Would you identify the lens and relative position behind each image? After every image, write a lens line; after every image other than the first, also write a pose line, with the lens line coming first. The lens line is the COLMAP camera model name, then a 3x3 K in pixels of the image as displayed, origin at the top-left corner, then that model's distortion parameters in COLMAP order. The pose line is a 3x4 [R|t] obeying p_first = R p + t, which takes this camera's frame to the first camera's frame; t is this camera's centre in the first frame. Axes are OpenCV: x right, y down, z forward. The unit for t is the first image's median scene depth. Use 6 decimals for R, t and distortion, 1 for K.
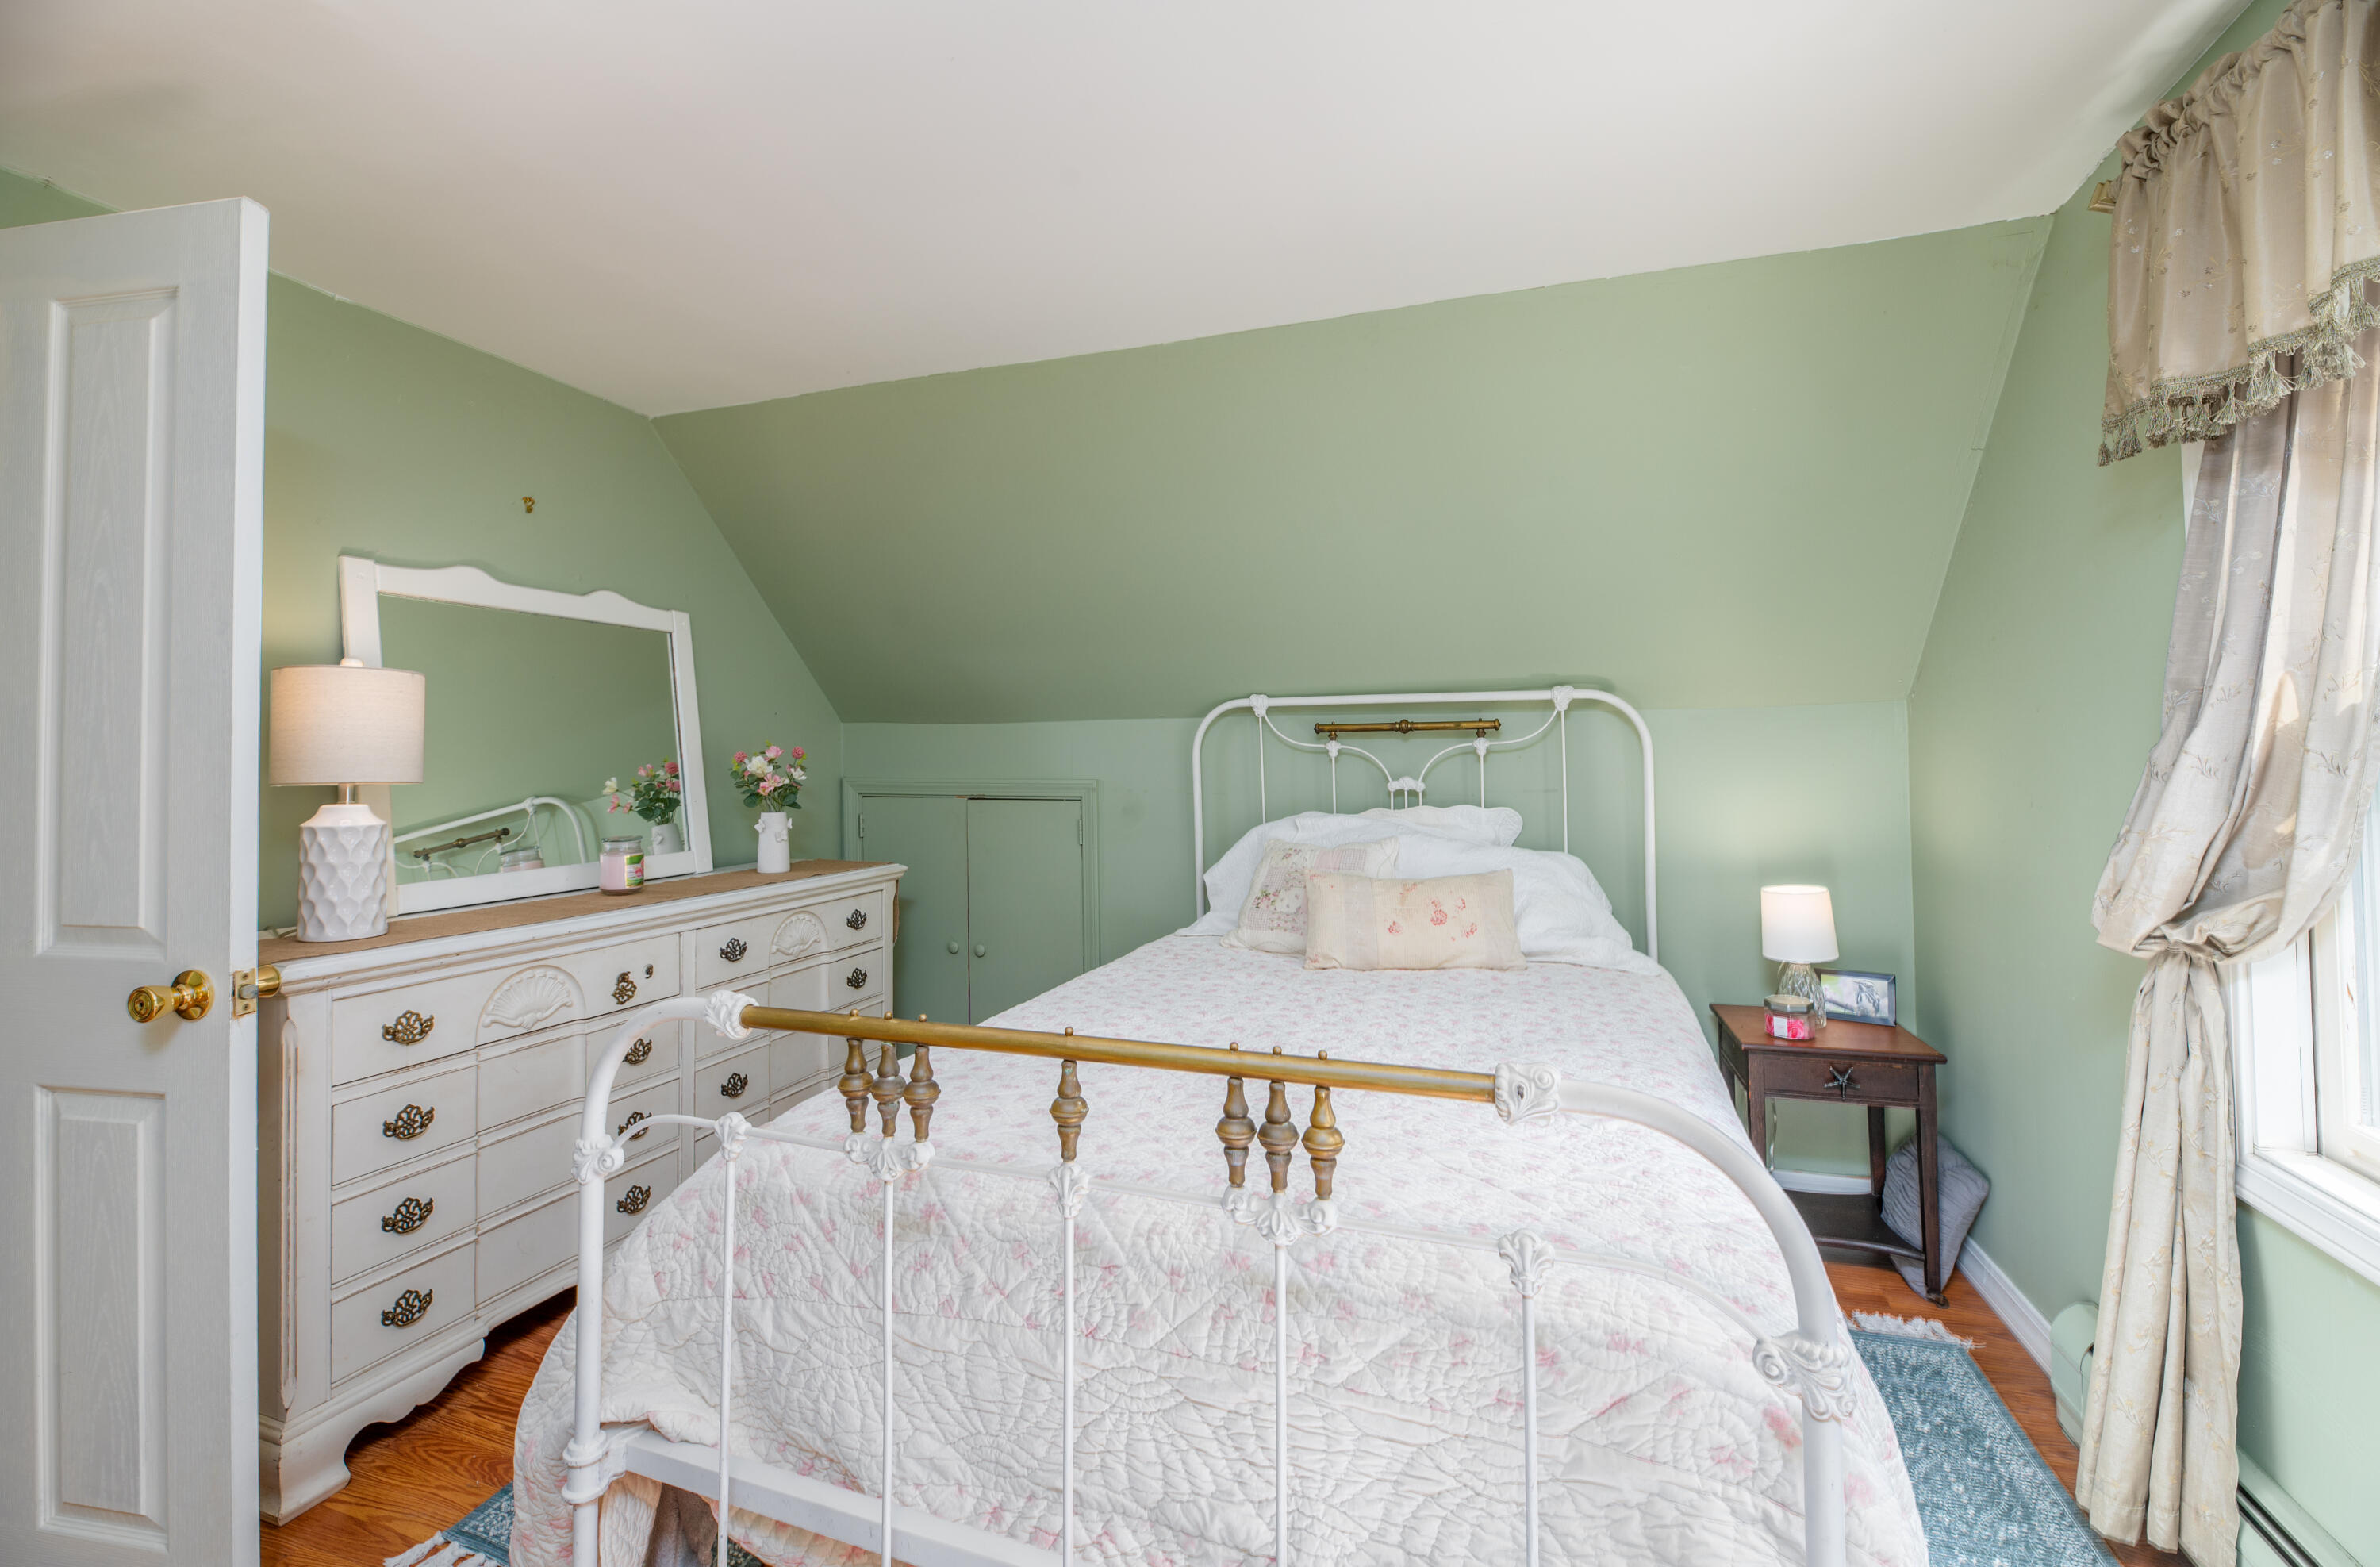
lens RADIAL K [[1020.0, 0, 1193.3], [0, 1020.0, 695.7], [0, 0, 1]] dist [0.000511, -0.005084]
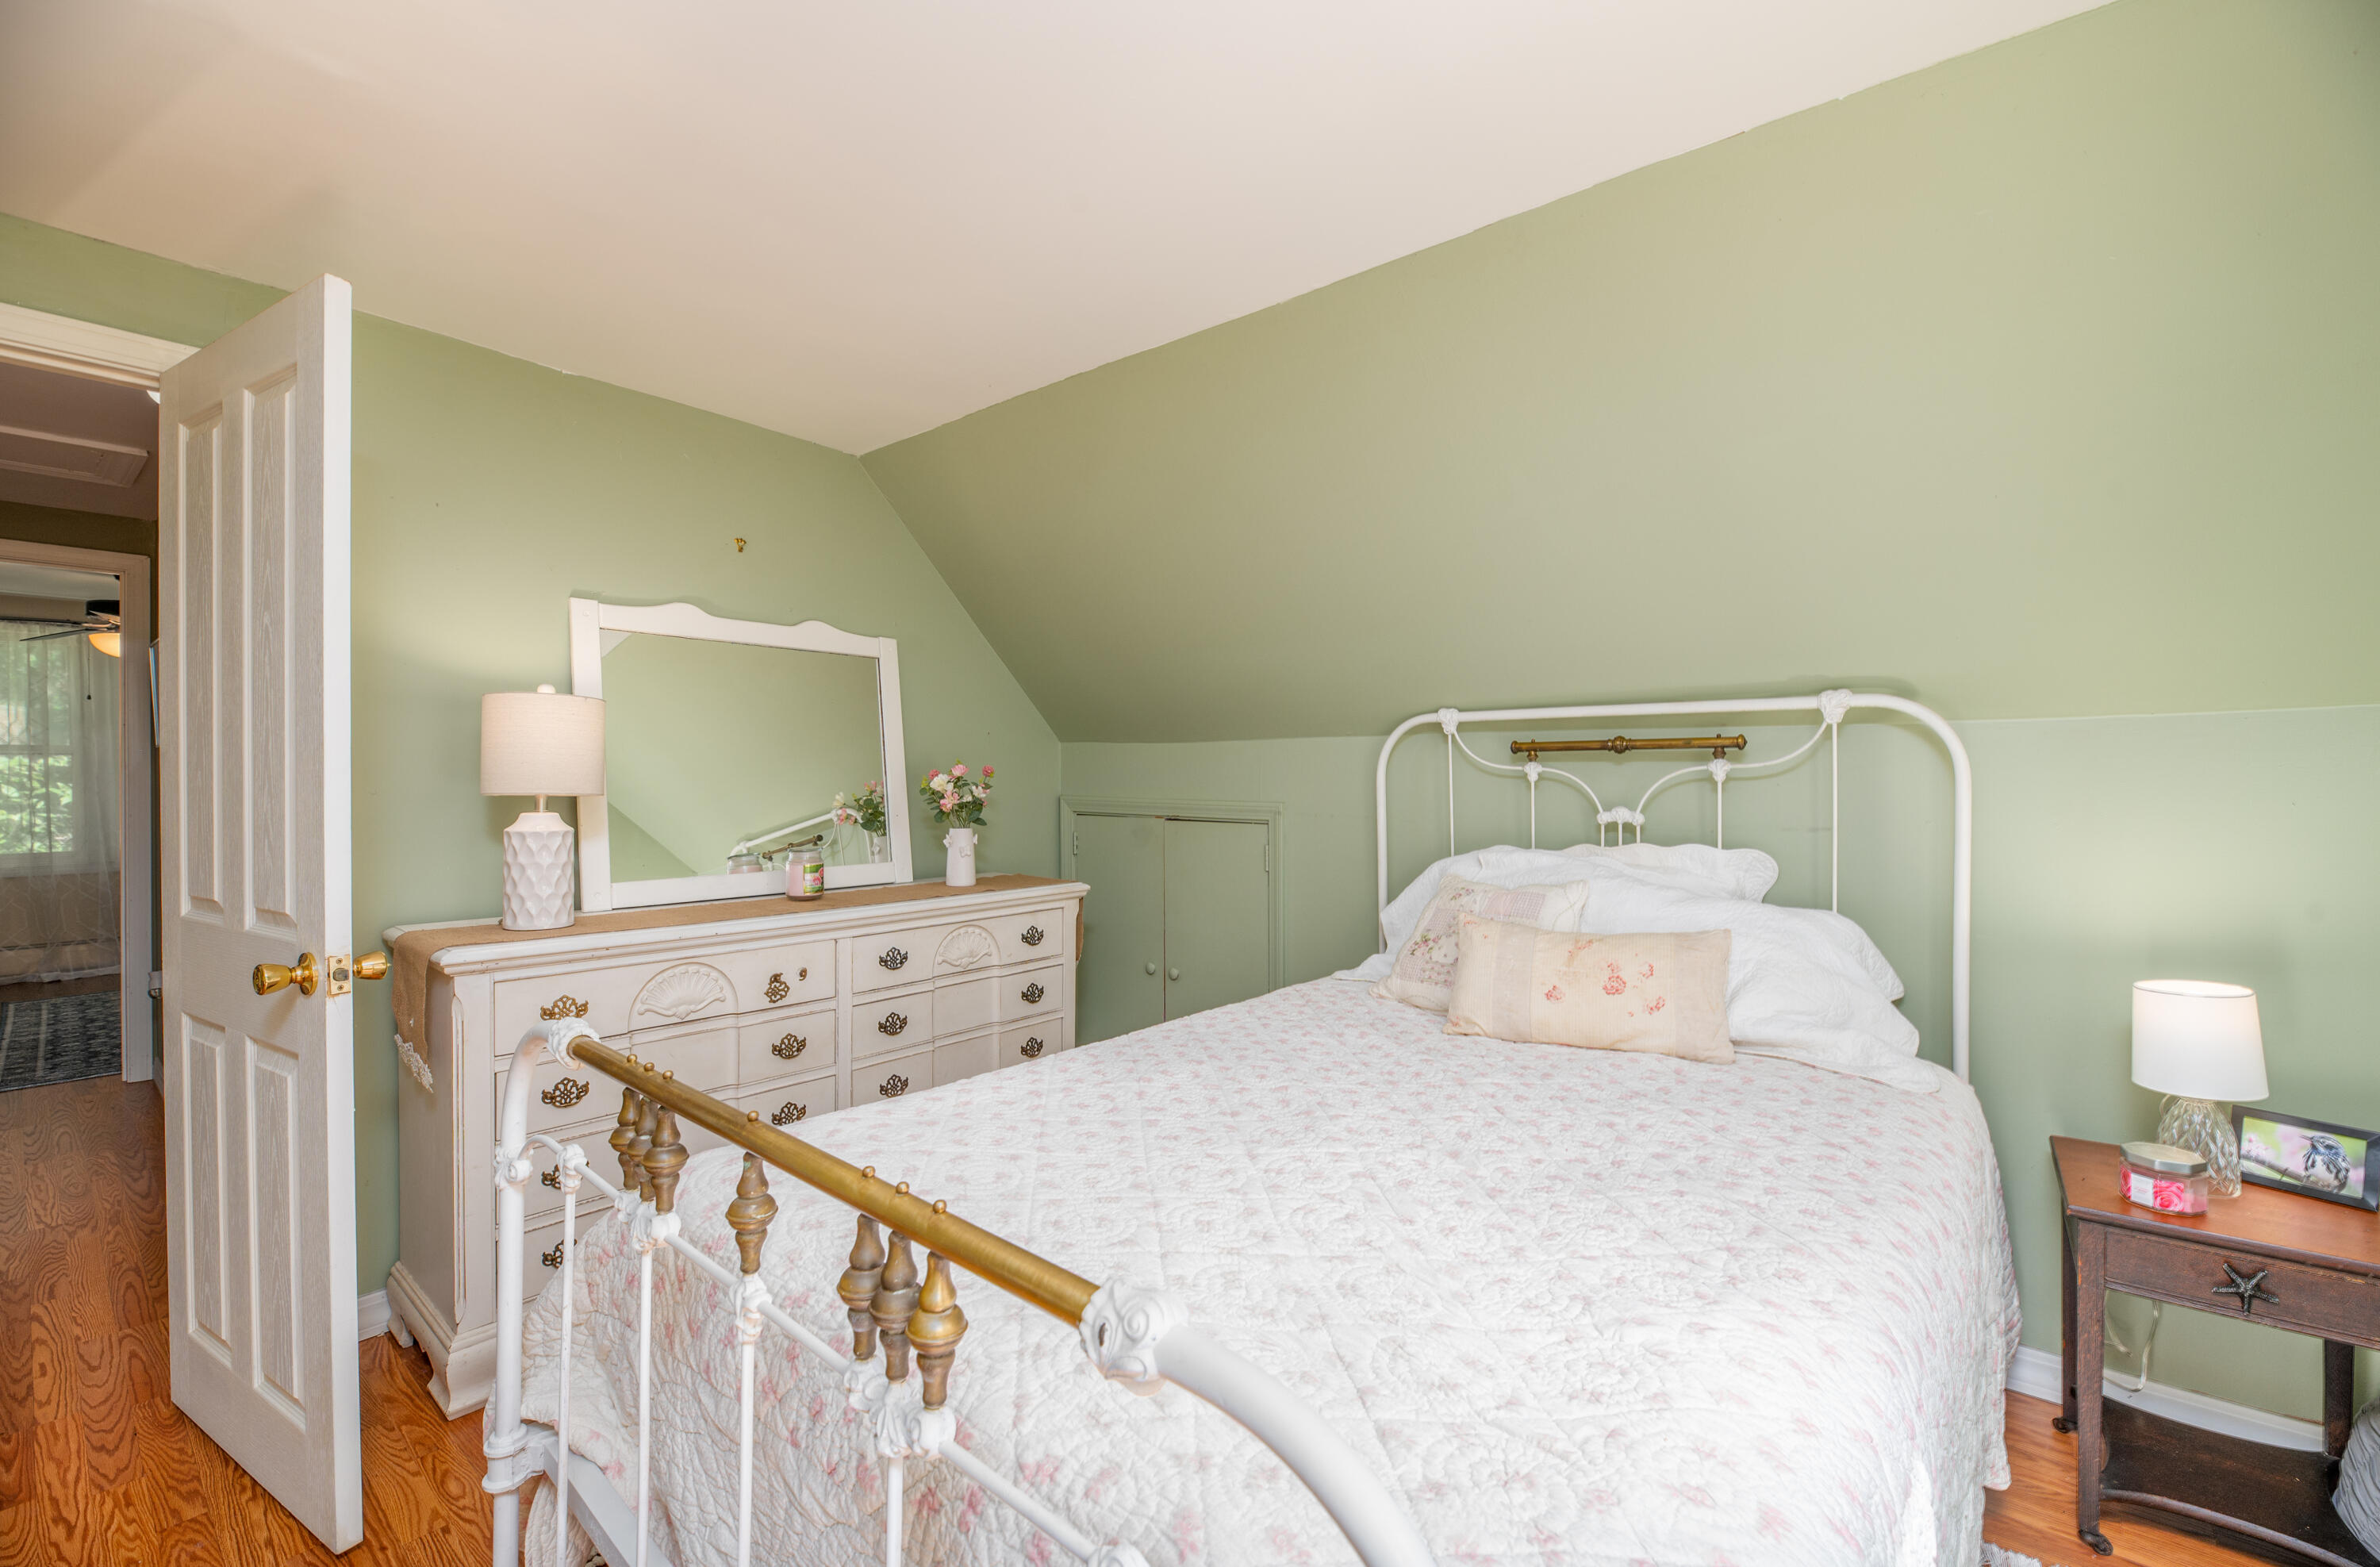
lens RADIAL K [[995.6, 0, 1193.1], [0, 995.6, 765.2], [0, 0, 1]] dist [-0.000981, -0.003555]
pose [[0.935480, 0.006515, -0.353320, 0.182185], [0.010472, 0.998880, 0.046146, 0.006455], [0.353225, -0.046869, 0.934364, 0.150468]]
